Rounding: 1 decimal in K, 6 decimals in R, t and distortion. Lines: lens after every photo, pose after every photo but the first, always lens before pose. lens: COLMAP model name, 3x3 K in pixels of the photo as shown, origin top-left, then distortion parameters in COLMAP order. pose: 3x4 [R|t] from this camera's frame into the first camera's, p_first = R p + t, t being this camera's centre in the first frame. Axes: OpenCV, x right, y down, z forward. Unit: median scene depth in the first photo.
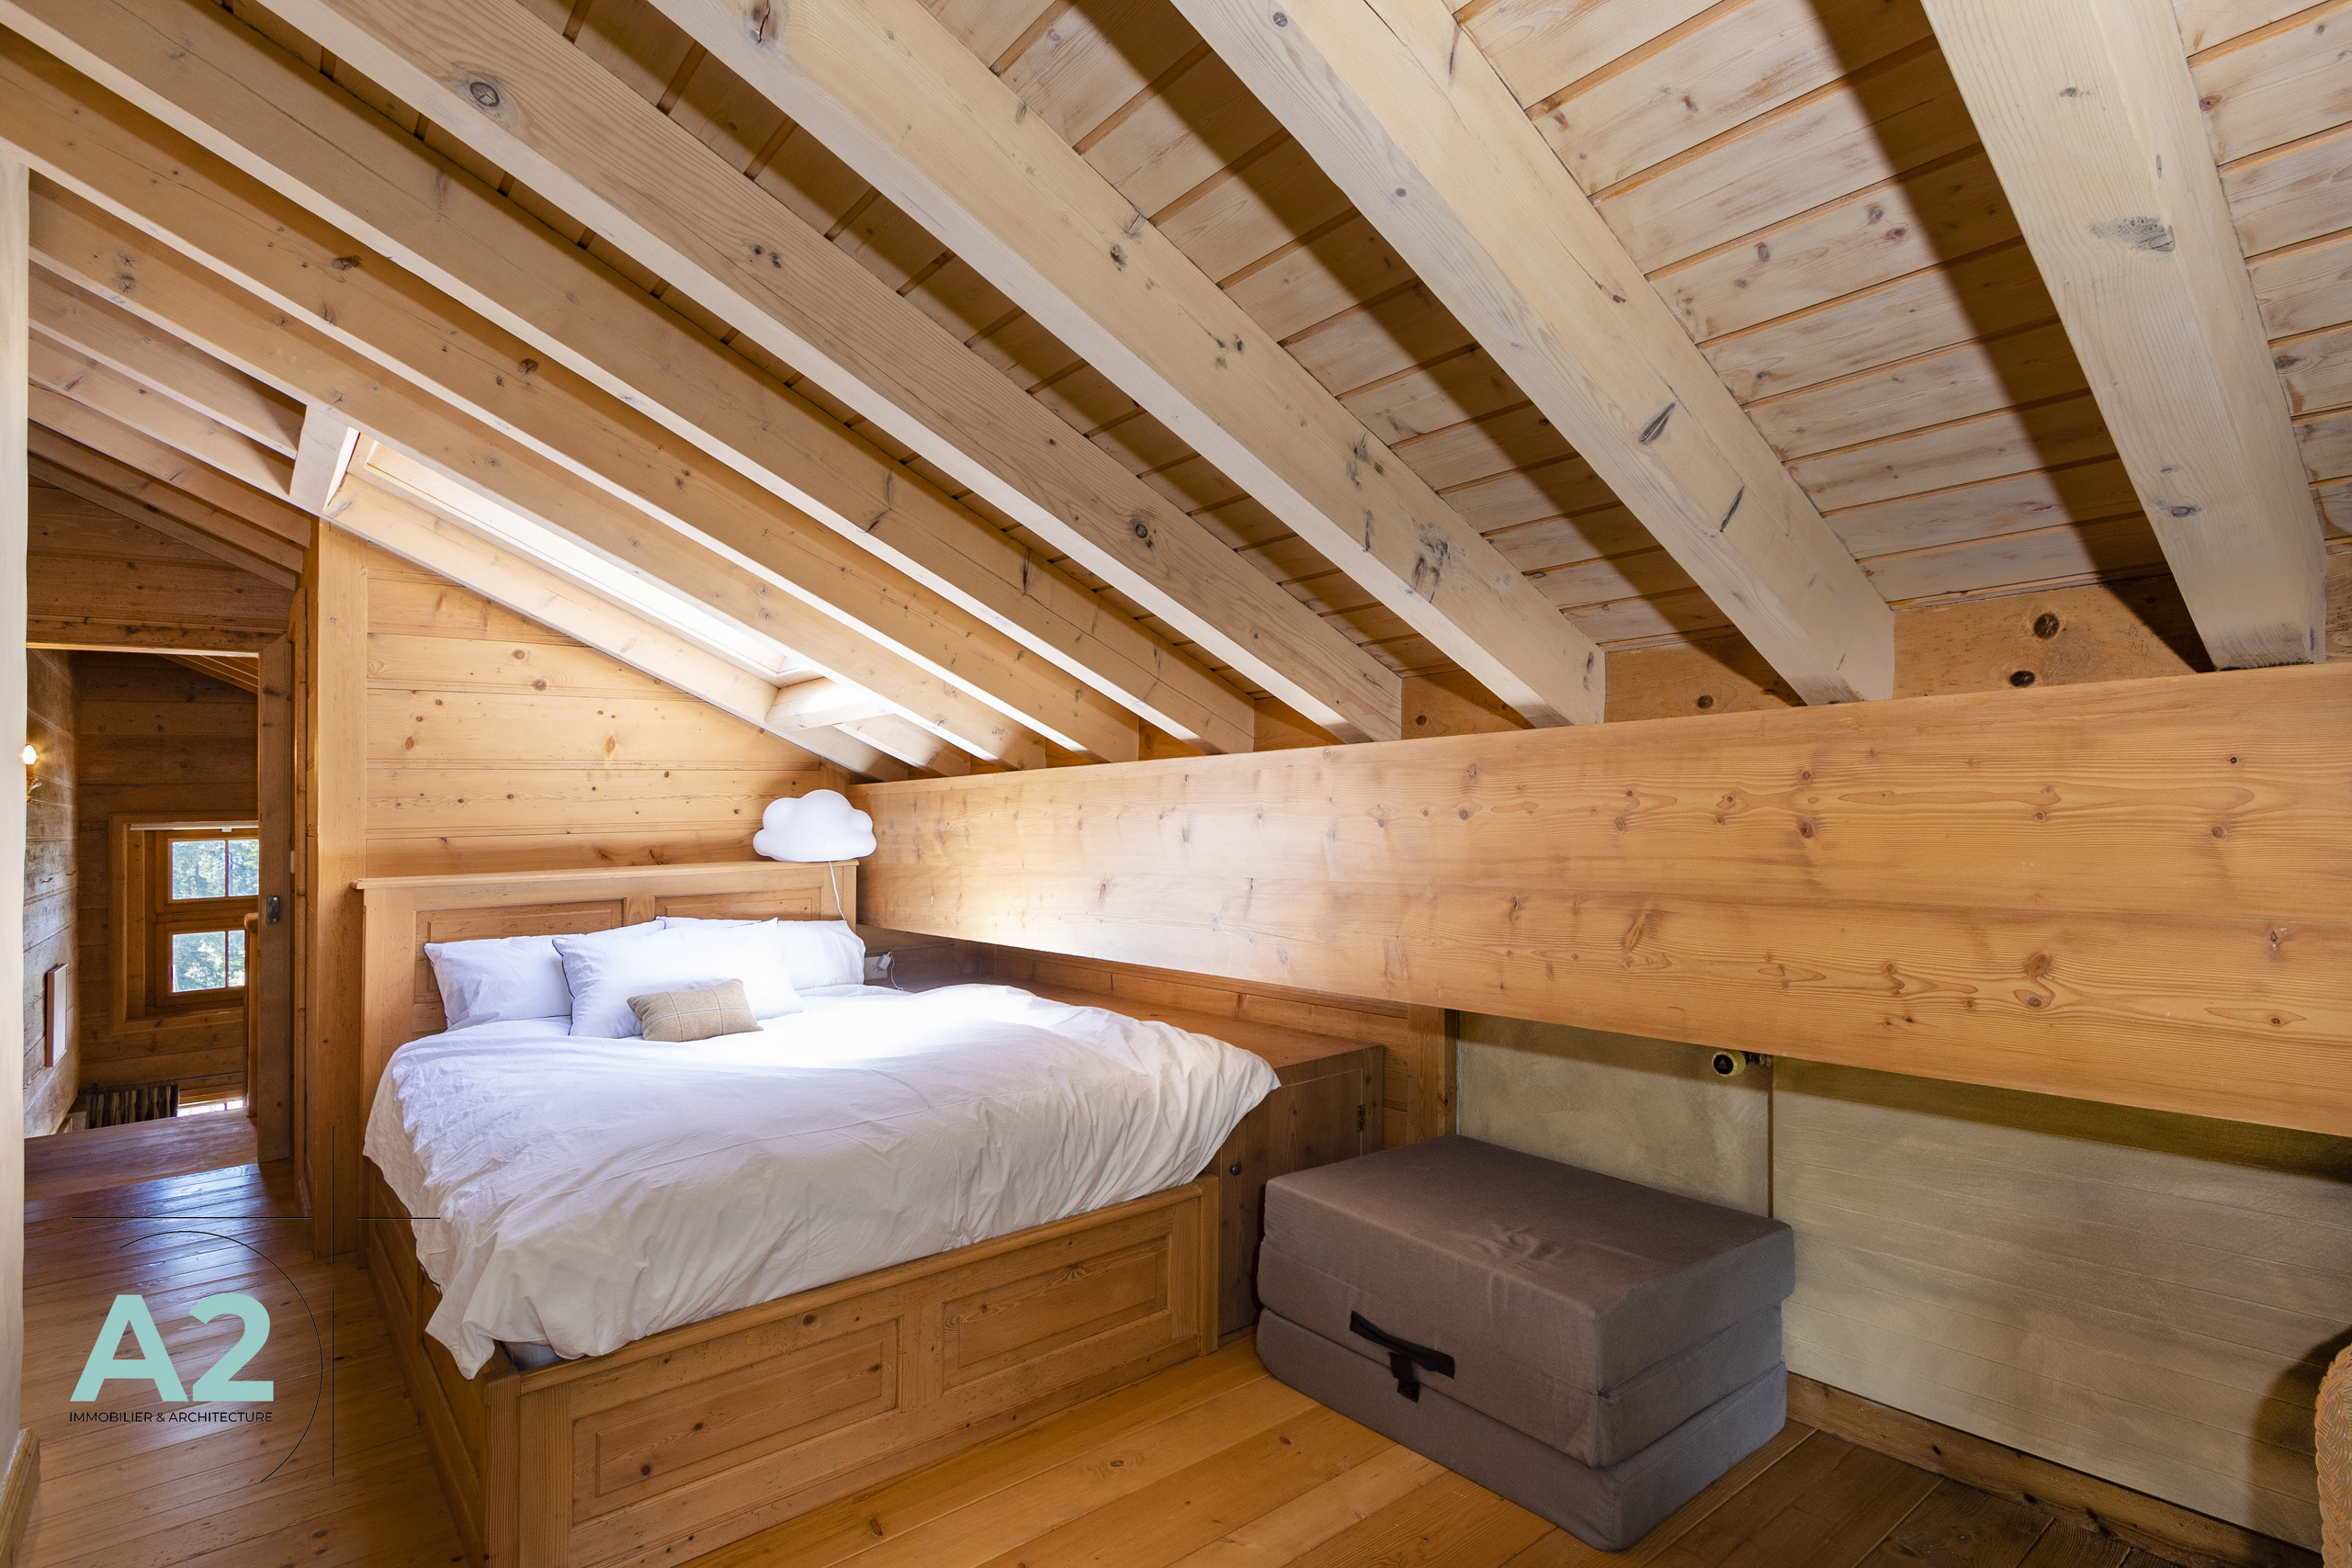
lens RADIAL K [[1177.1, 0, 1181.7], [0, 1177.1, 791.9], [0, 0, 1]] dist [0.001468, 0.000041]
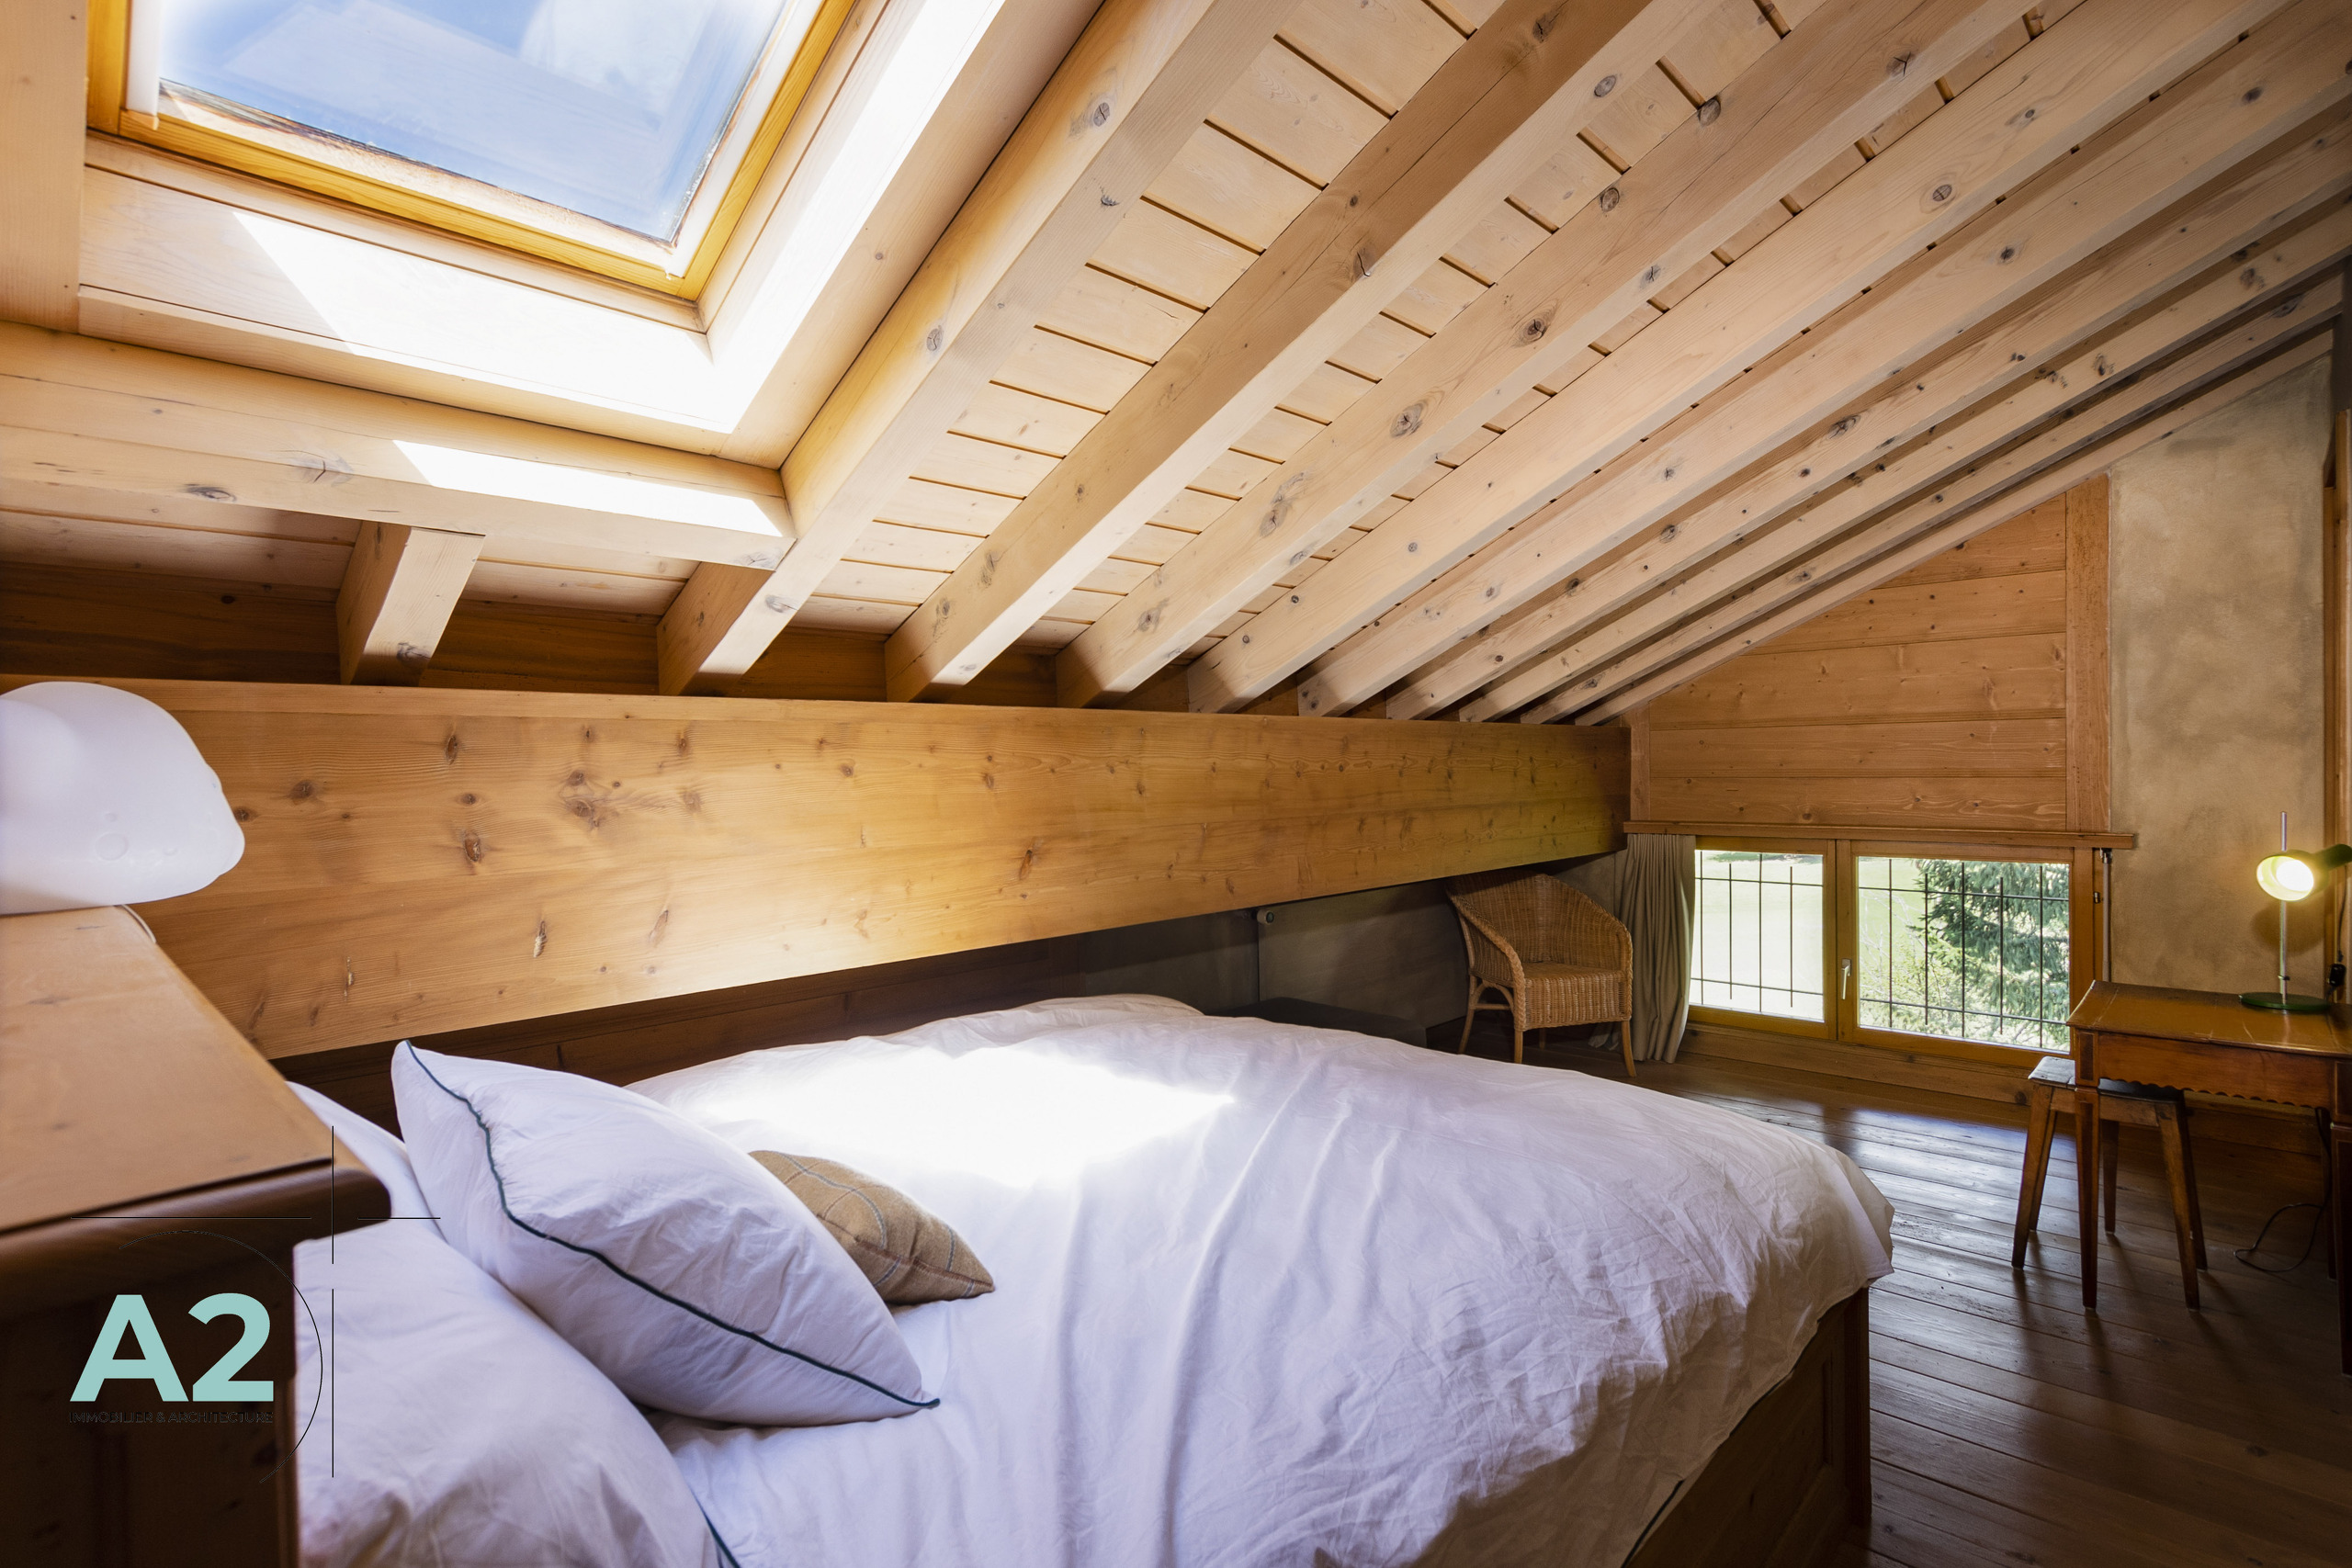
lens RADIAL K [[1177.1, 0, 1181.5], [0, 1177.1, 781.1], [0, 0, 1]] dist [0.001468, 0.000041]
pose [[-0.134828, 0.001470, 0.990868, -1.378047], [-0.009758, 0.999948, -0.002811, 0.045290], [-0.990821, -0.010047, -0.134807, 1.513966]]
